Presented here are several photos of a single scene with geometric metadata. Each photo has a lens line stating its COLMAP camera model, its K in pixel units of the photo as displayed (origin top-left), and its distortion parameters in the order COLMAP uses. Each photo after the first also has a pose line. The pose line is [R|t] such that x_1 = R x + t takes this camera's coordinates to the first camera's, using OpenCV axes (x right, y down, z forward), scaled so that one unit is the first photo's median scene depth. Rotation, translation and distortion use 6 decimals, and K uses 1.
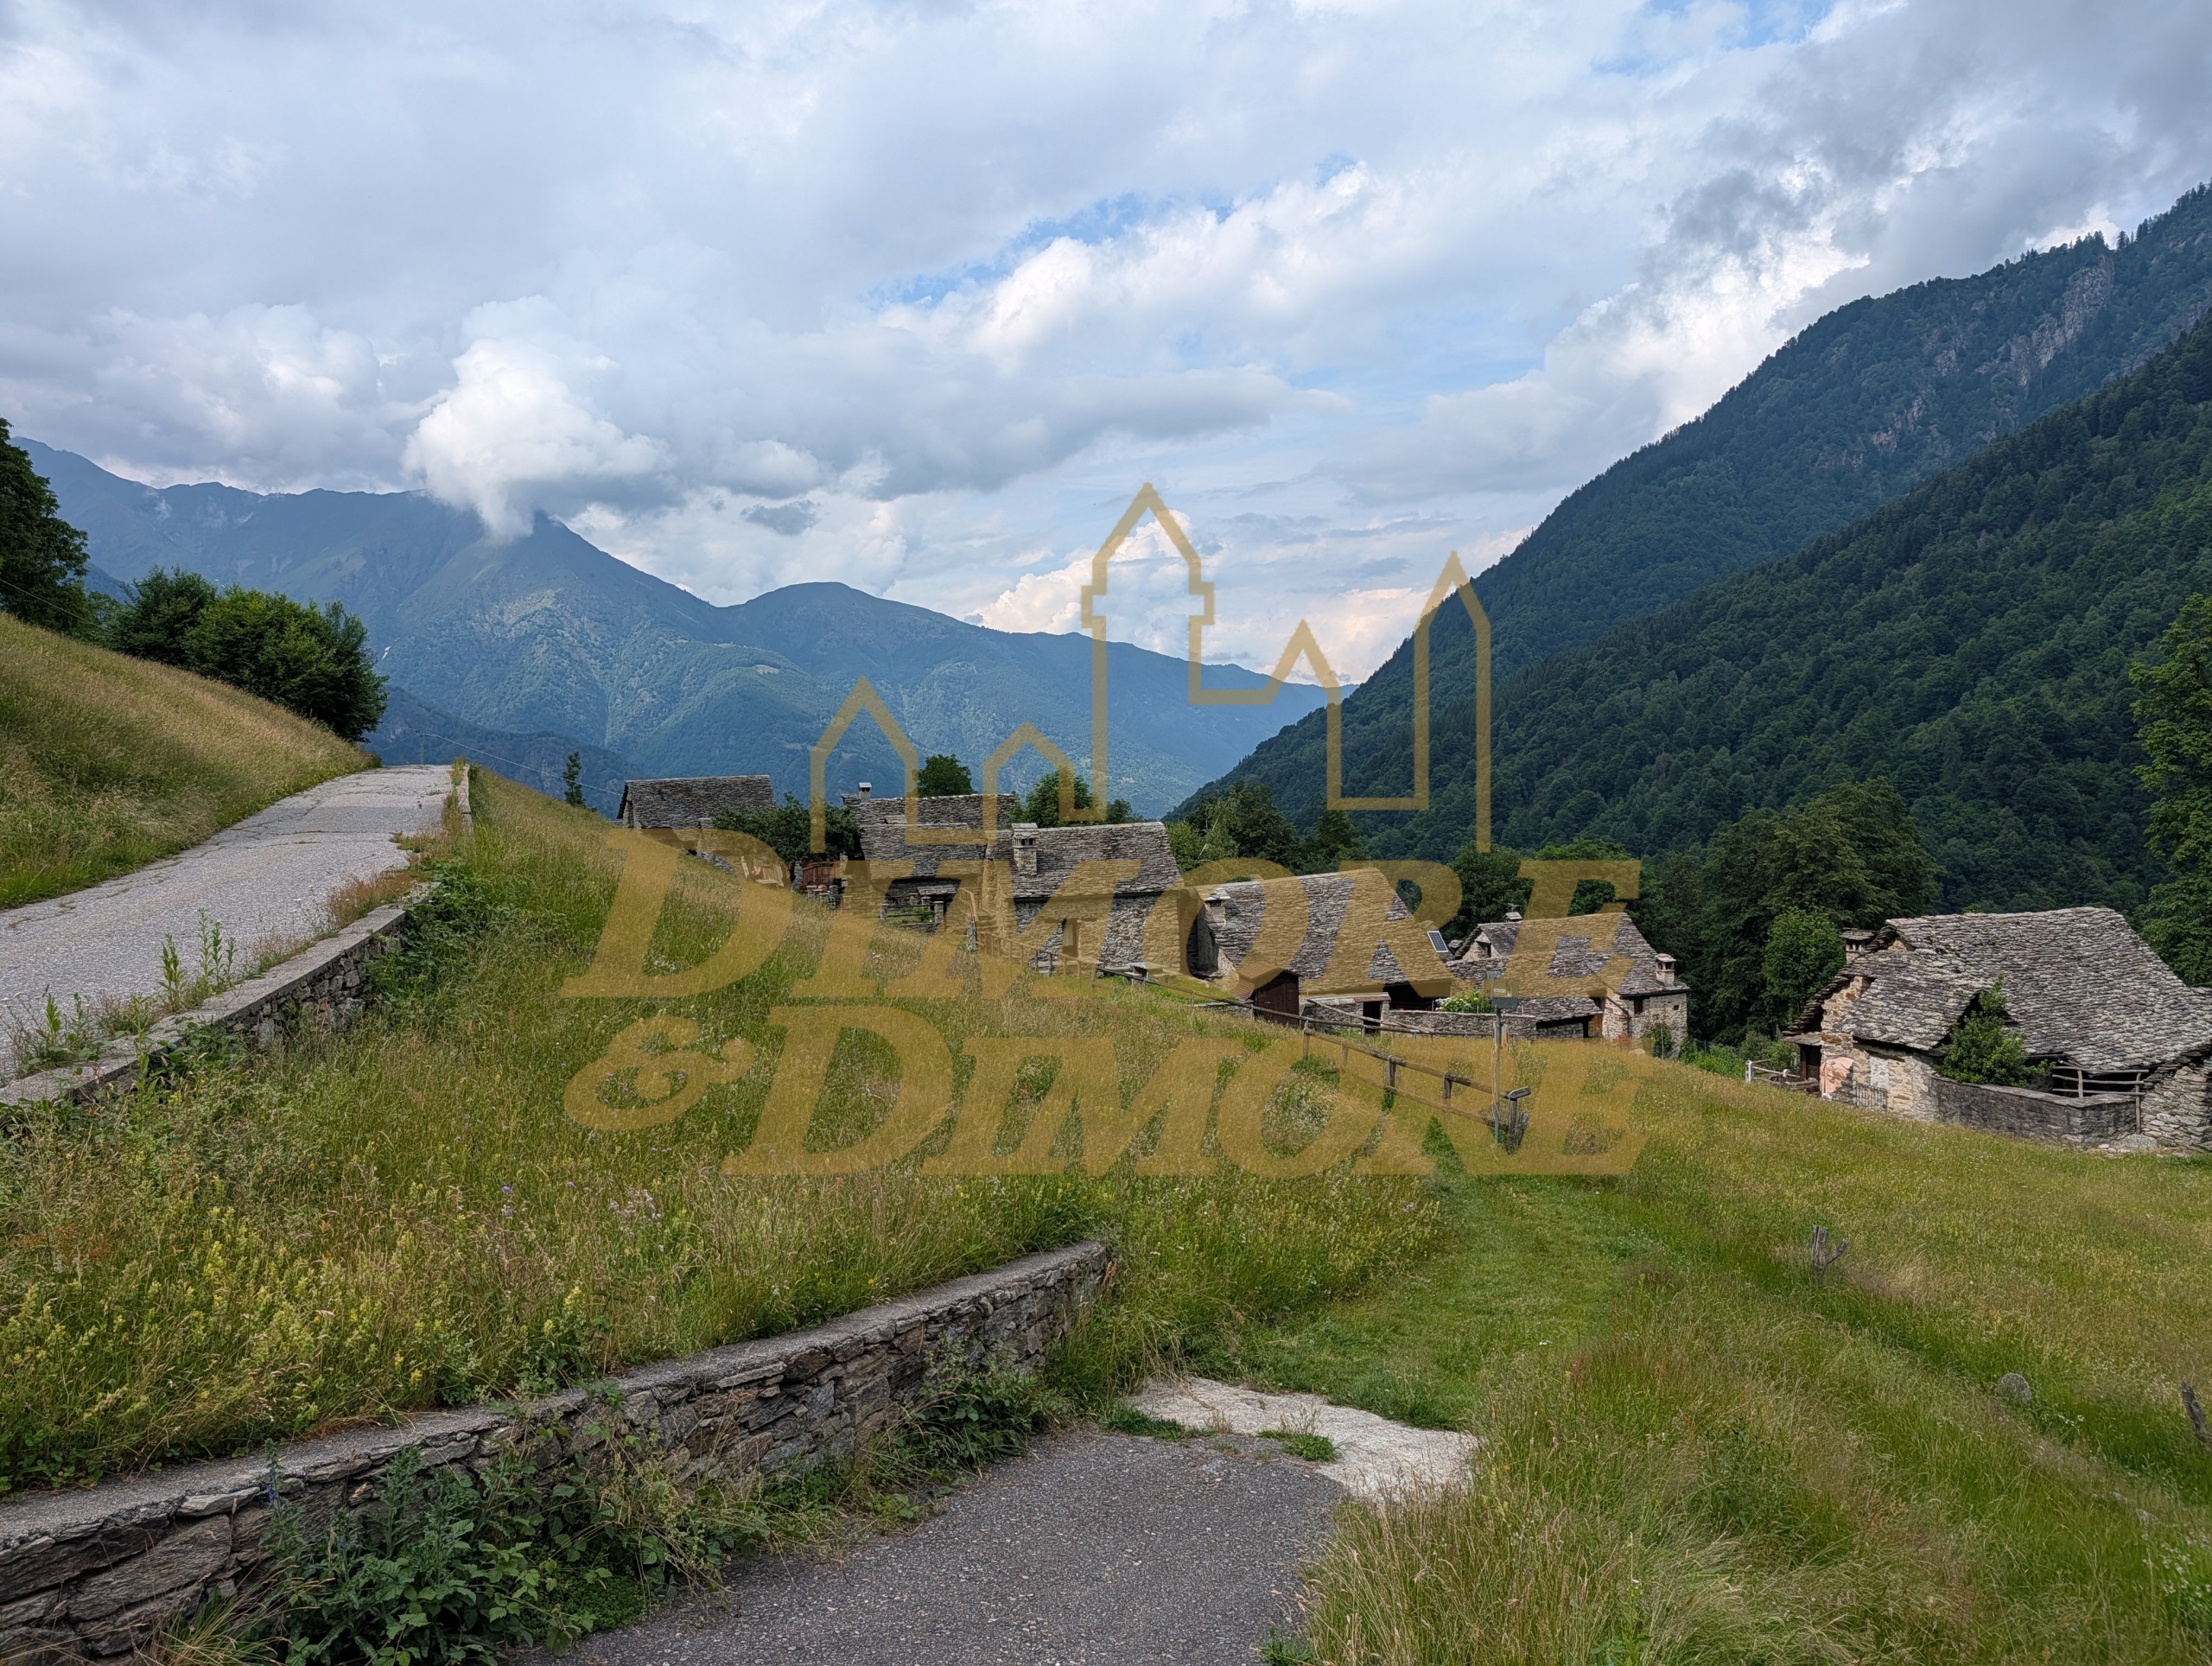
lens RADIAL K [[1617.1, 0, 1129.8], [0, 1617.1, 819.3], [0, 0, 1]] dist [0.038867, -0.014201]
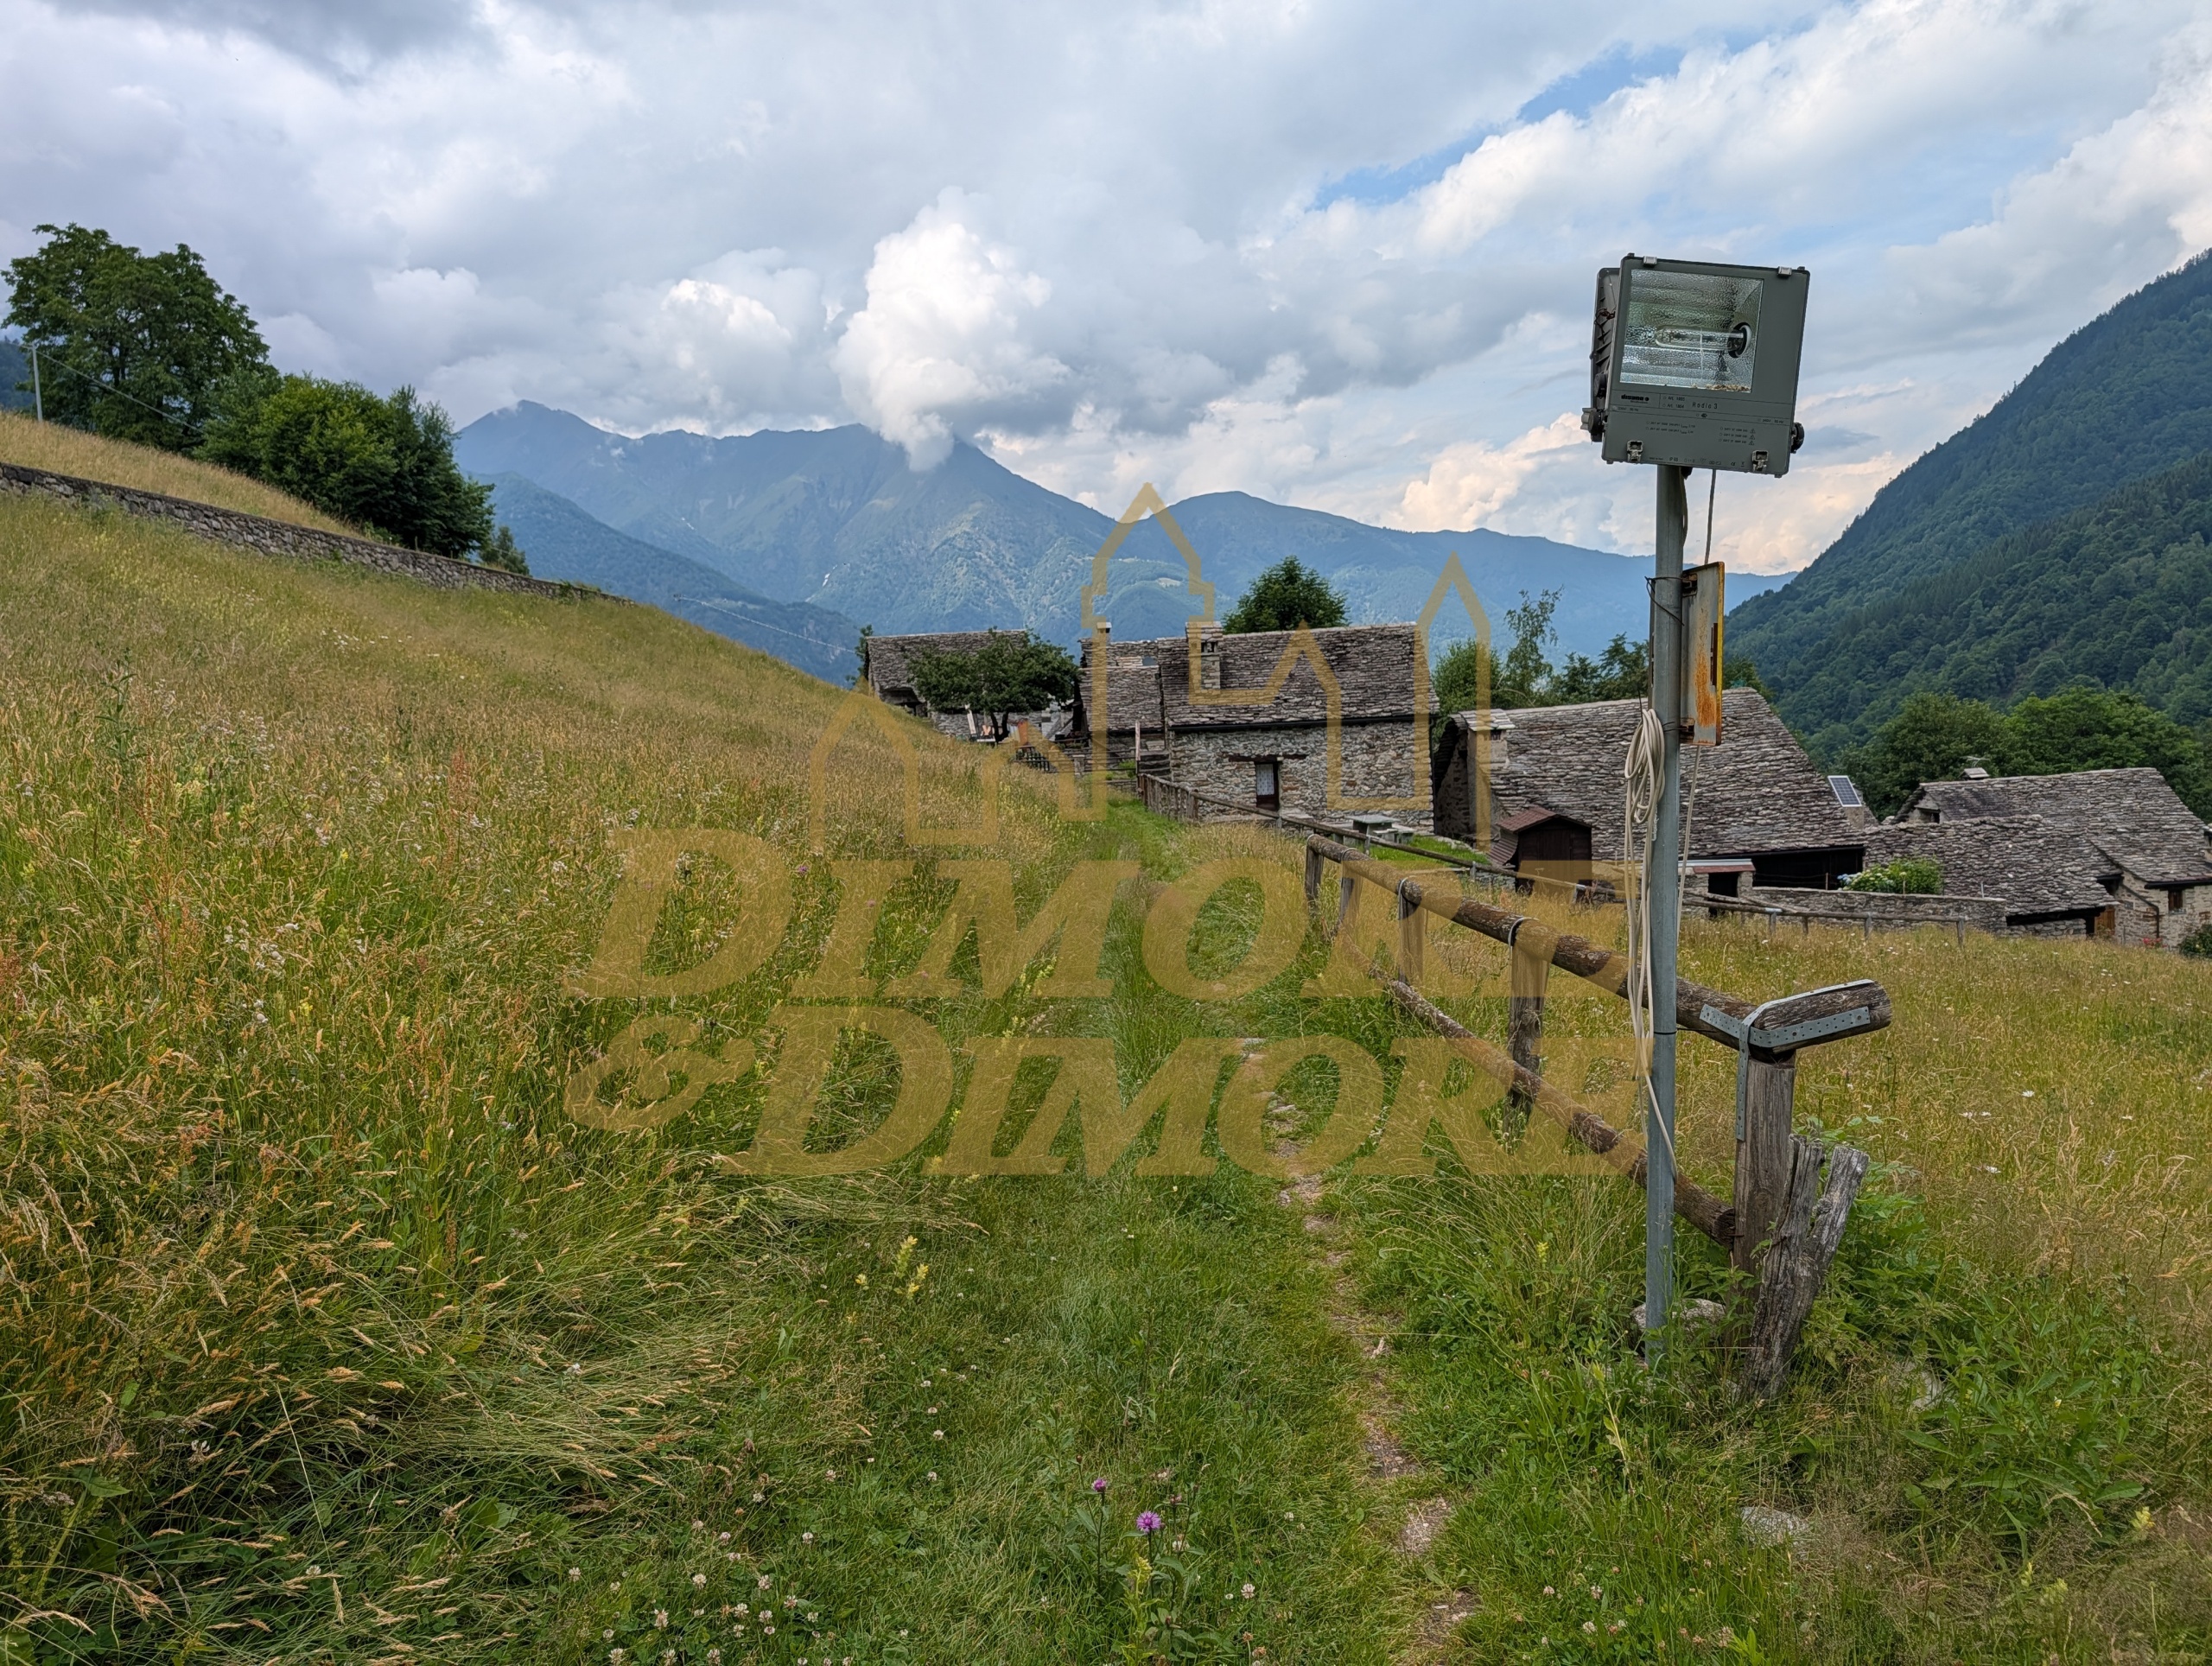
lens RADIAL K [[1617.1, 0, 1149.9], [0, 1617.1, 809.6], [0, 0, 1]] dist [0.038867, -0.014201]
pose [[0.970761, -0.005216, -0.239991, 0.057768], [0.016703, 0.998809, 0.045853, 0.037412], [0.239466, -0.048521, 0.969692, 0.221902]]
